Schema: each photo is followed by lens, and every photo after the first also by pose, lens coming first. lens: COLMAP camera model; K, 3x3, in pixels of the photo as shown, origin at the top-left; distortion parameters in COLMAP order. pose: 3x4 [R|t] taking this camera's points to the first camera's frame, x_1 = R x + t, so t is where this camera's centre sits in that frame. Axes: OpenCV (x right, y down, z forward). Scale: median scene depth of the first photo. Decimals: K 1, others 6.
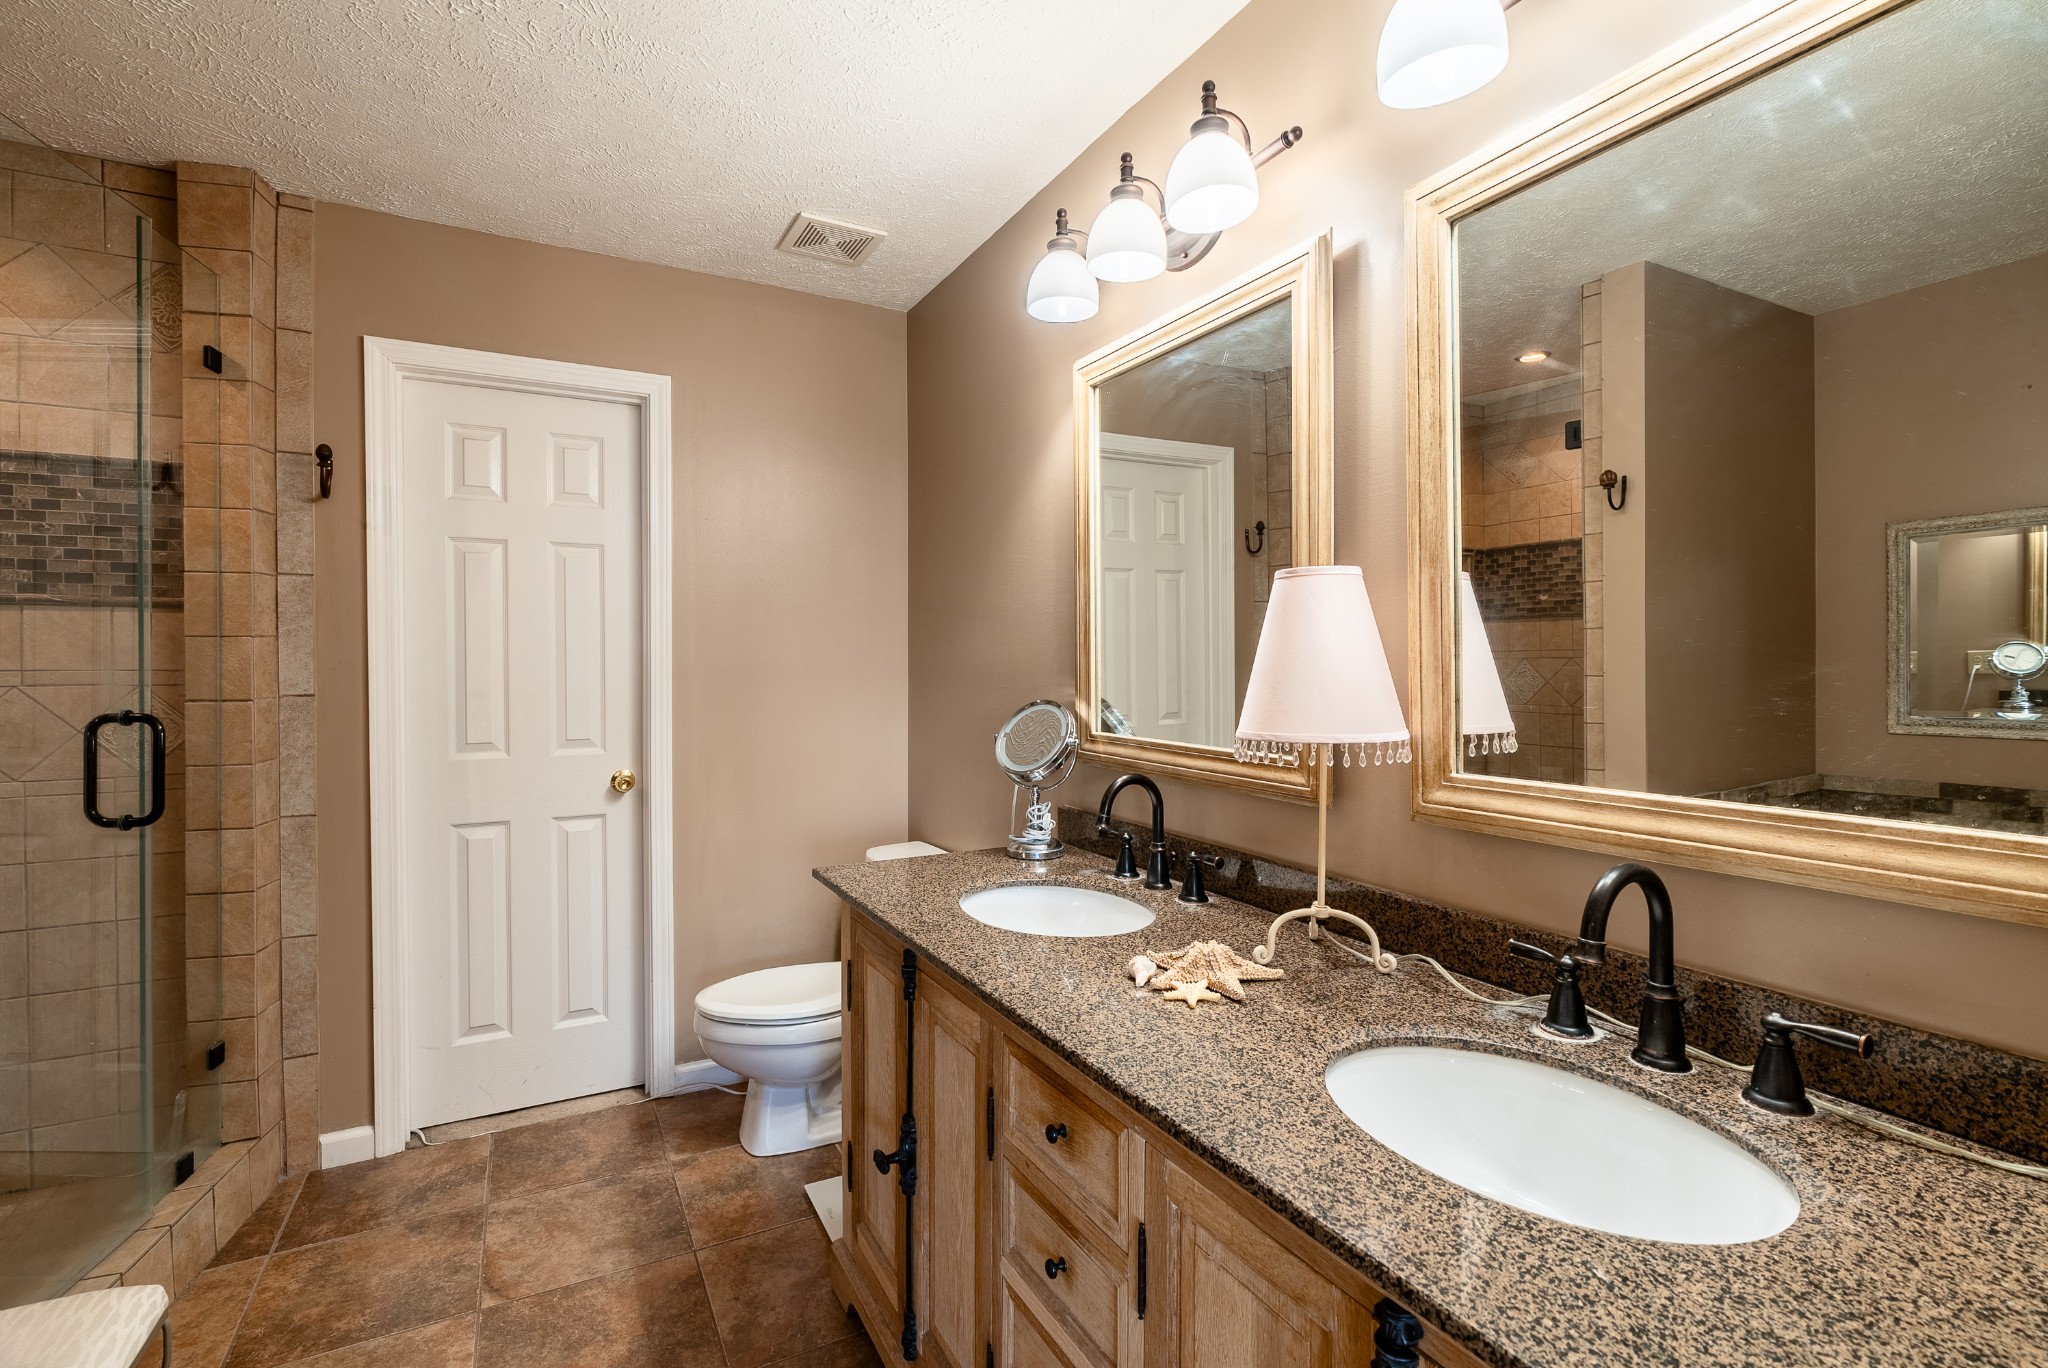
lens RADIAL K [[930.2, 0, 1026.5], [0, 930.2, 665.9], [0, 0, 1]] dist [-0.001240, 0.000453]
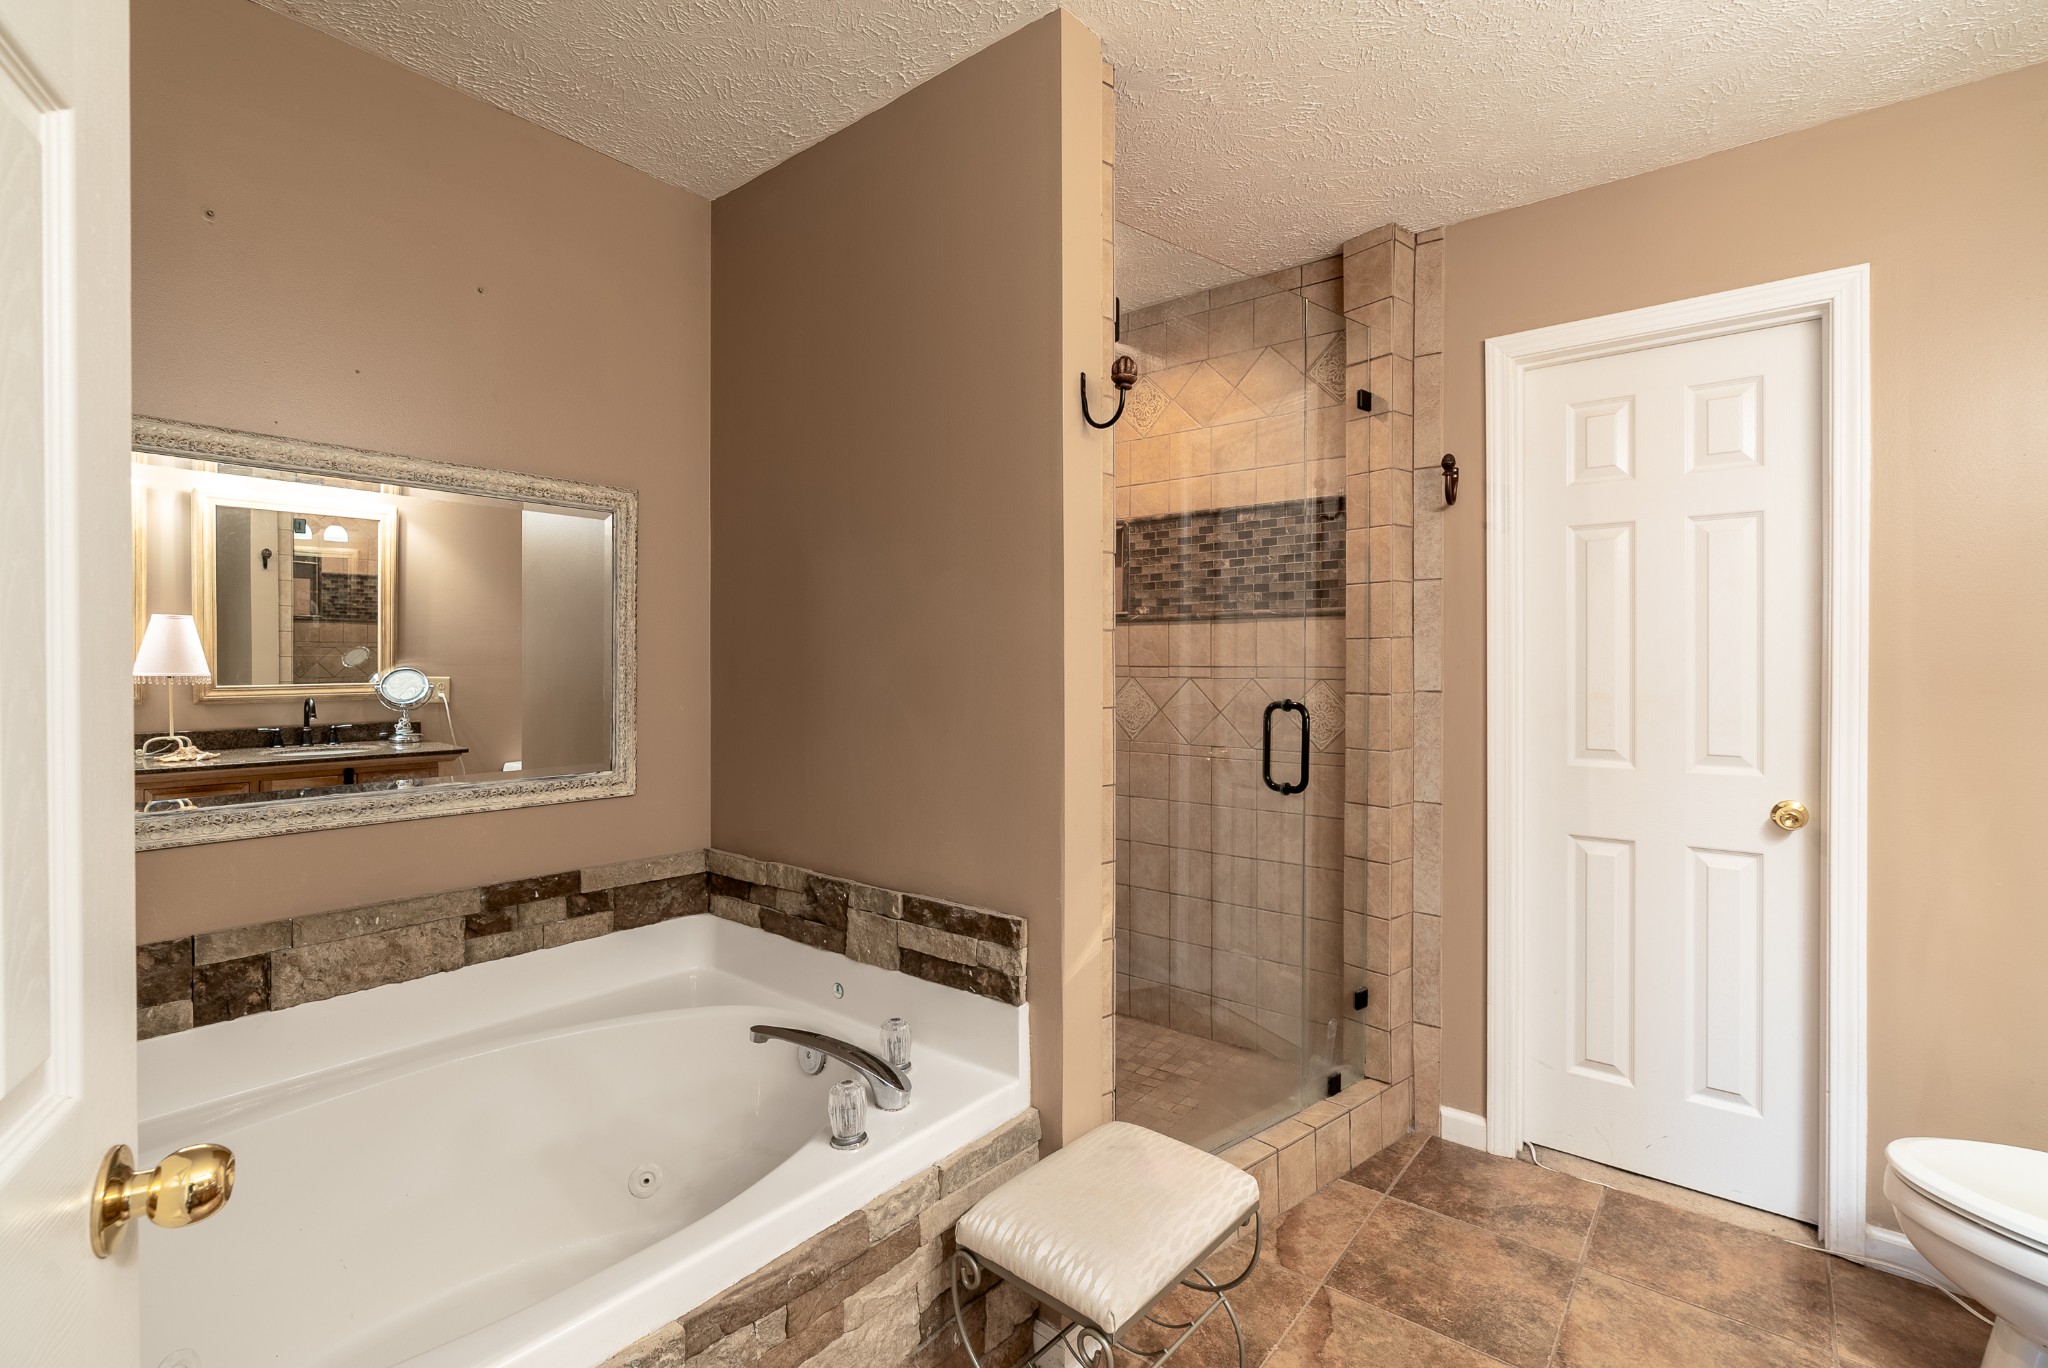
lens RADIAL K [[930.2, 0, 1026.5], [0, 930.2, 665.9], [0, 0, 1]] dist [-0.001240, 0.000453]
pose [[0.388498, 0.005197, -0.921435, 0.033925], [-0.003473, 0.999985, 0.004175, -0.000771], [0.921443, 0.001578, 0.388510, 0.151956]]
